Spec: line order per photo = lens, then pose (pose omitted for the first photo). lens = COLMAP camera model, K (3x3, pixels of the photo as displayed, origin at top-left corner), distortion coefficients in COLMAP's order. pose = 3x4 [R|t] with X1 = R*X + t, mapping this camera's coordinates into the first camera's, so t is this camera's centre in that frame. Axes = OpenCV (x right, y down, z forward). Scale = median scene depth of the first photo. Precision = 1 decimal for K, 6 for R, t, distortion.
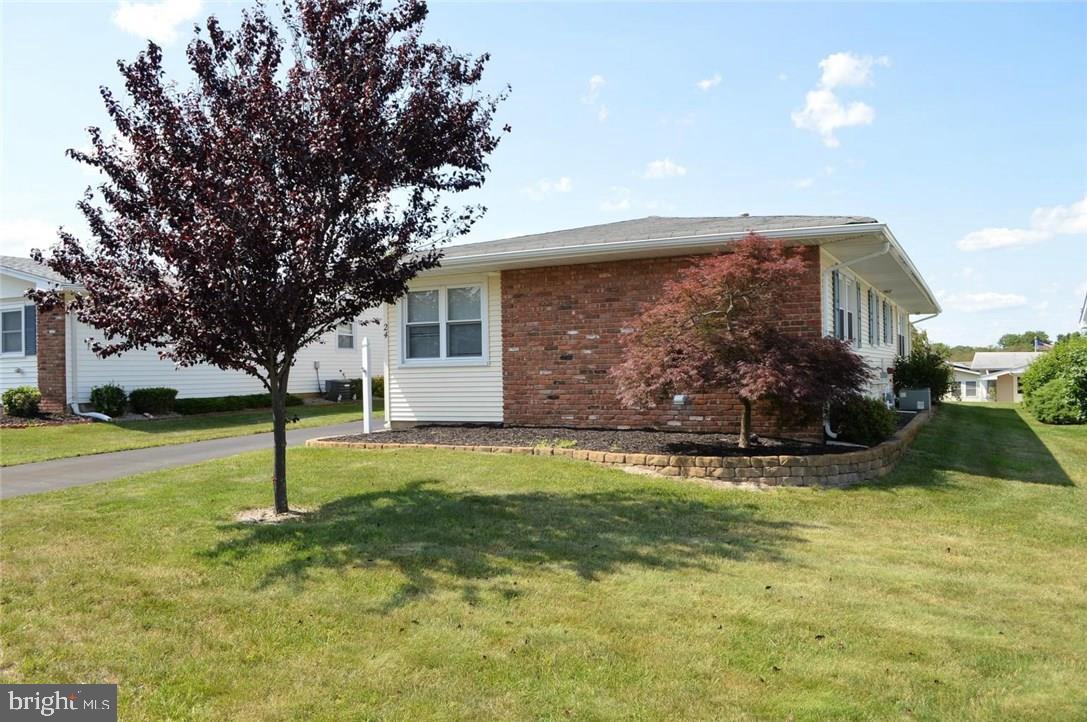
lens RADIAL K [[870.2, 0, 539.7], [0, 870.2, 366.7], [0, 0, 1]] dist [-0.079618, 0.006596]
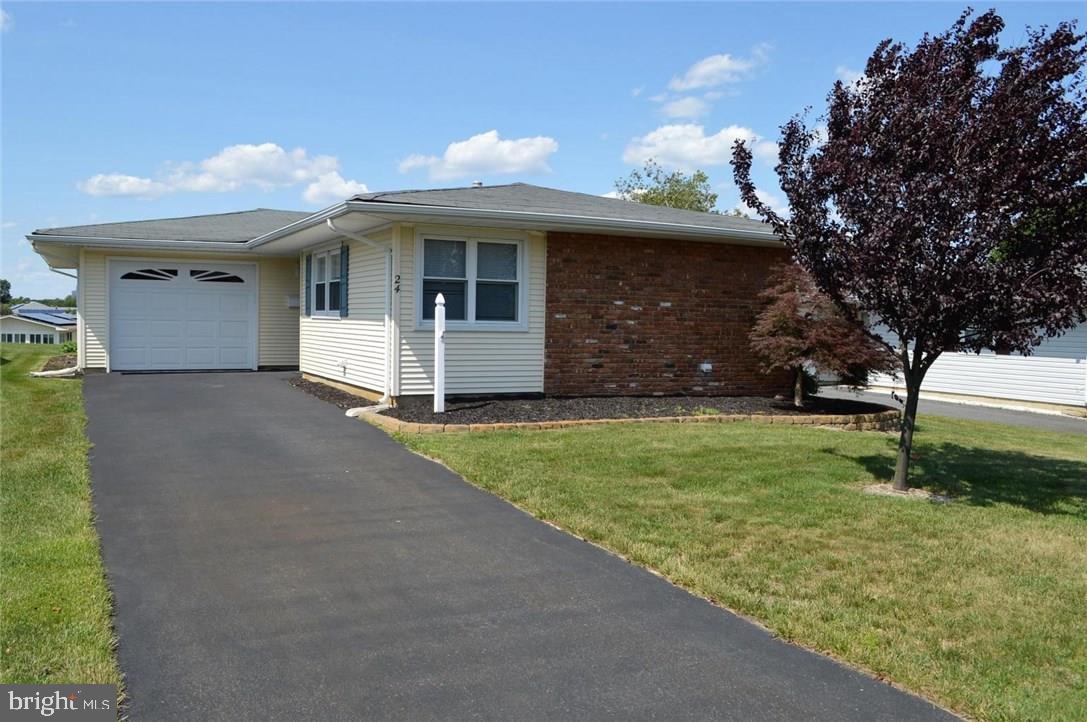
lens RADIAL K [[870.2, 0, 539.7], [0, 870.2, 366.7], [0, 0, 1]] dist [-0.079618, 0.006596]
pose [[0.589380, -0.010850, 0.807783, -0.844482], [-0.035203, 0.998615, 0.039098, -0.000893], [-0.807088, -0.051480, 0.588182, 0.469435]]
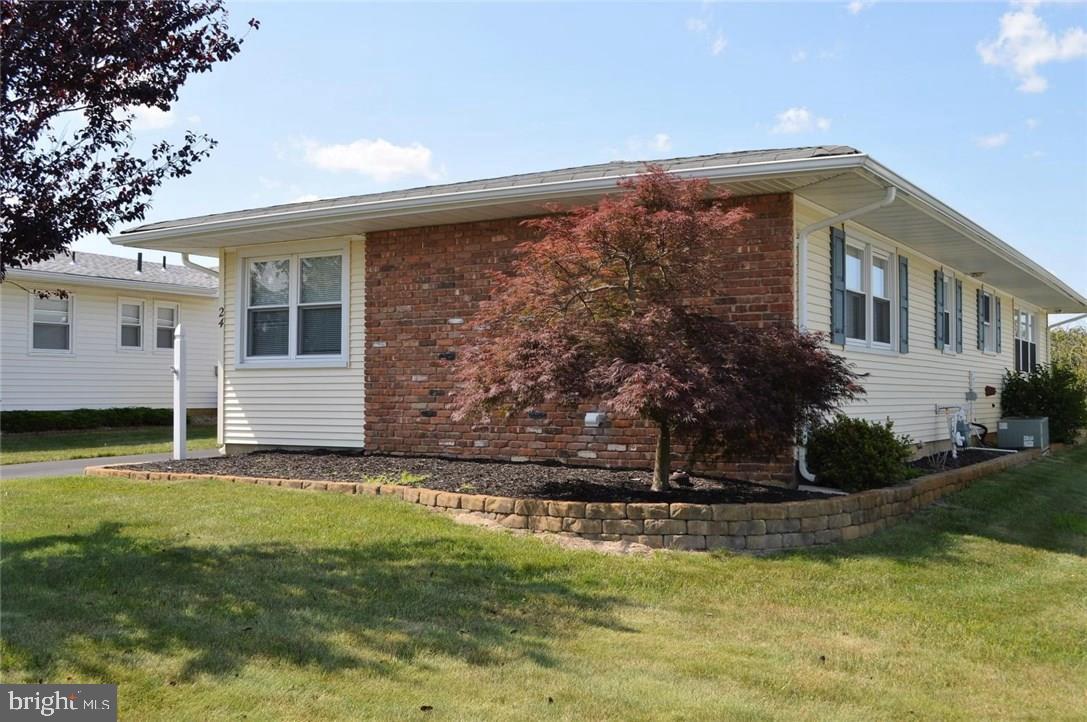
lens RADIAL K [[1169.4, 0, 537.5], [0, 1169.4, 378.6], [0, 0, 1]] dist [-0.059459, 0.031595]
pose [[0.996881, 0.018116, -0.076816, 0.175681], [-0.018642, 0.999807, -0.006138, 0.011225], [0.076690, 0.007551, 0.997026, 0.074972]]
